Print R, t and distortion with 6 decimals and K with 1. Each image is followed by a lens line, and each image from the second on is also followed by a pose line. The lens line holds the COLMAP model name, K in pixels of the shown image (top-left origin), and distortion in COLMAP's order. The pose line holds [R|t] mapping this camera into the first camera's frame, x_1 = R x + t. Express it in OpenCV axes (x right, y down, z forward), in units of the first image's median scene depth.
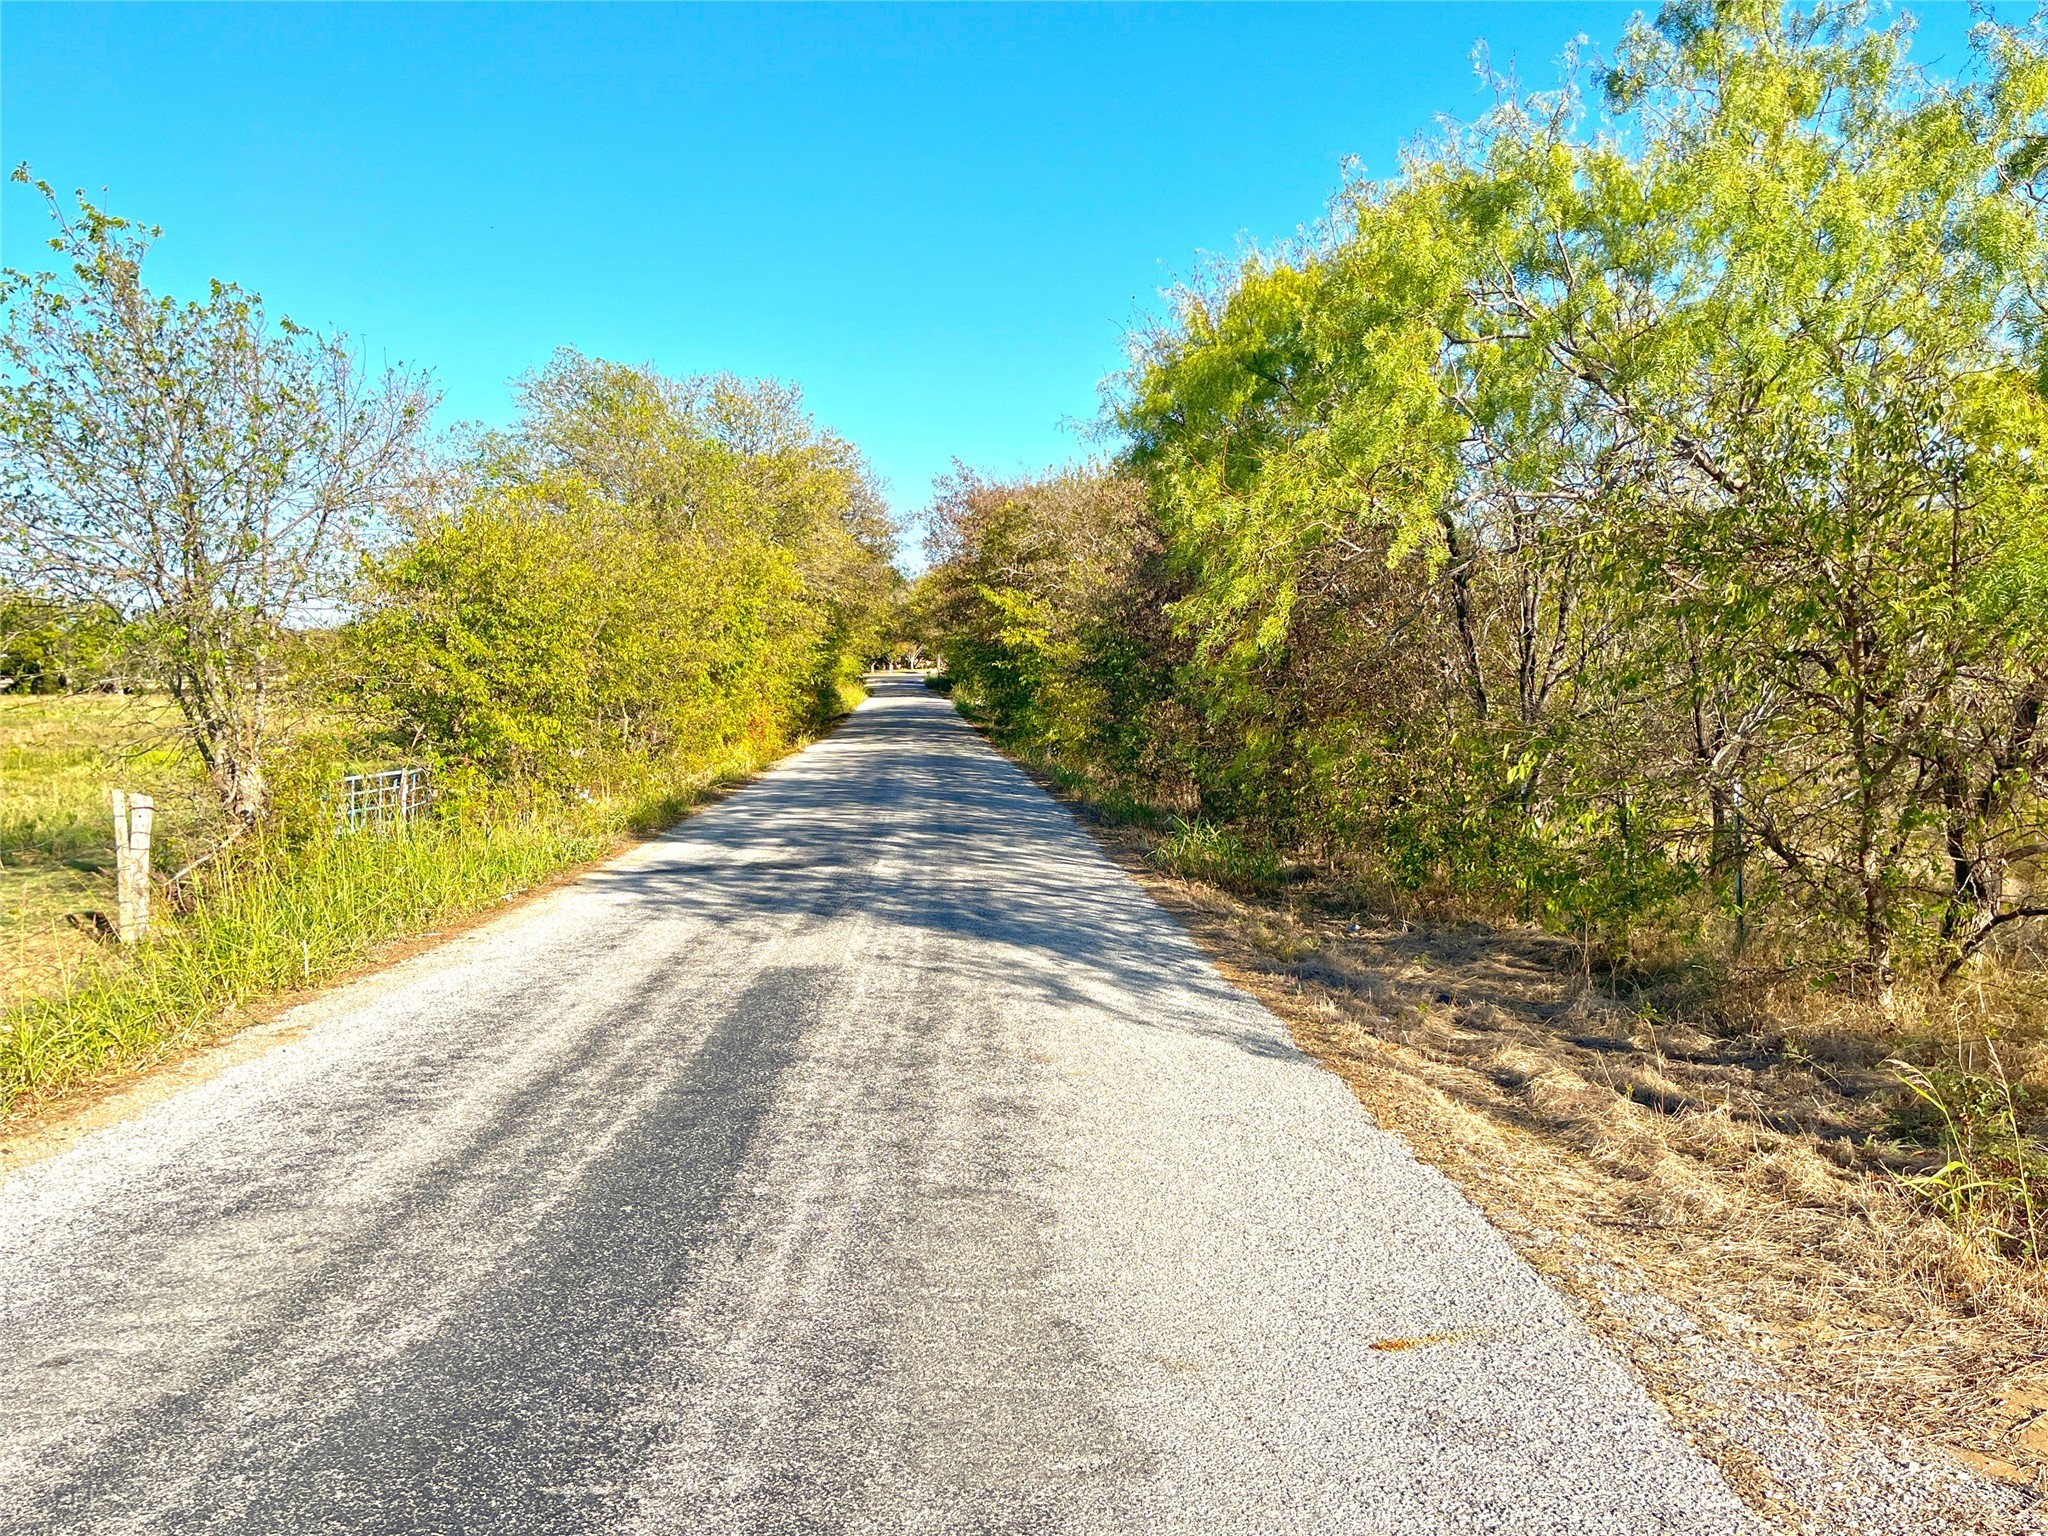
lens RADIAL K [[1662.6, 0, 1024.1], [0, 1662.6, 767.2], [0, 0, 1]] dist [0.042176, 0.002961]
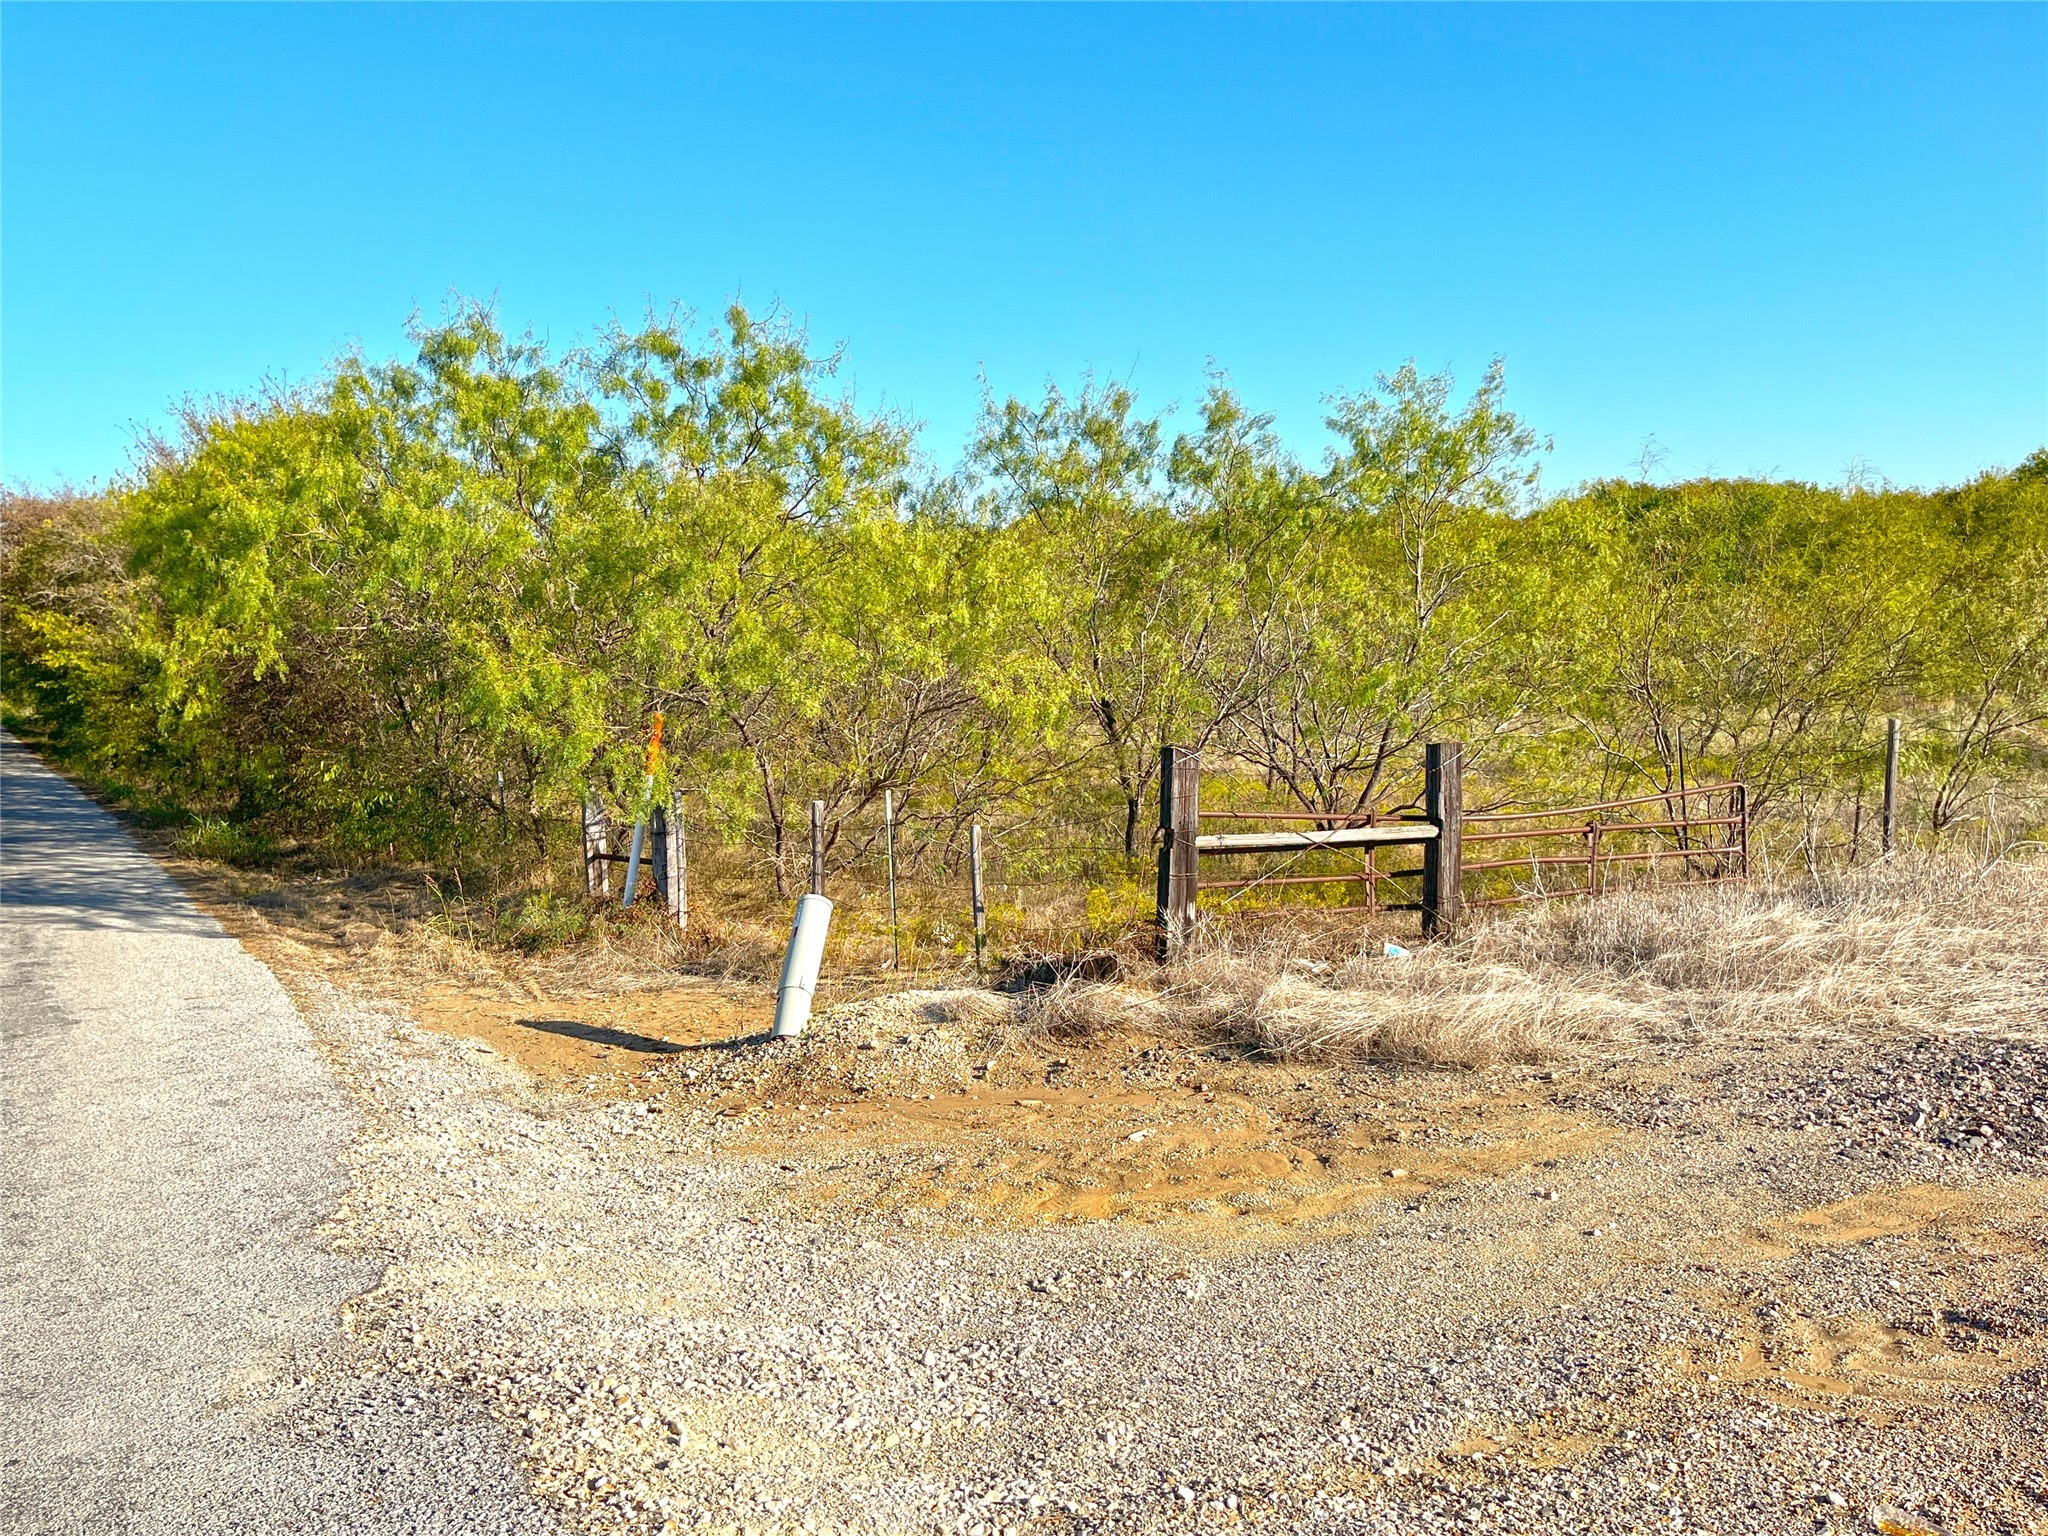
lens RADIAL K [[1662.6, 0, 1060.7], [0, 1662.6, 812.5], [0, 0, 1]] dist [0.042176, 0.002961]
pose [[0.868714, -0.070961, 0.490204, 0.029001], [0.052336, 0.997295, 0.051619, -0.006574], [-0.492541, -0.019187, 0.870078, -0.504498]]
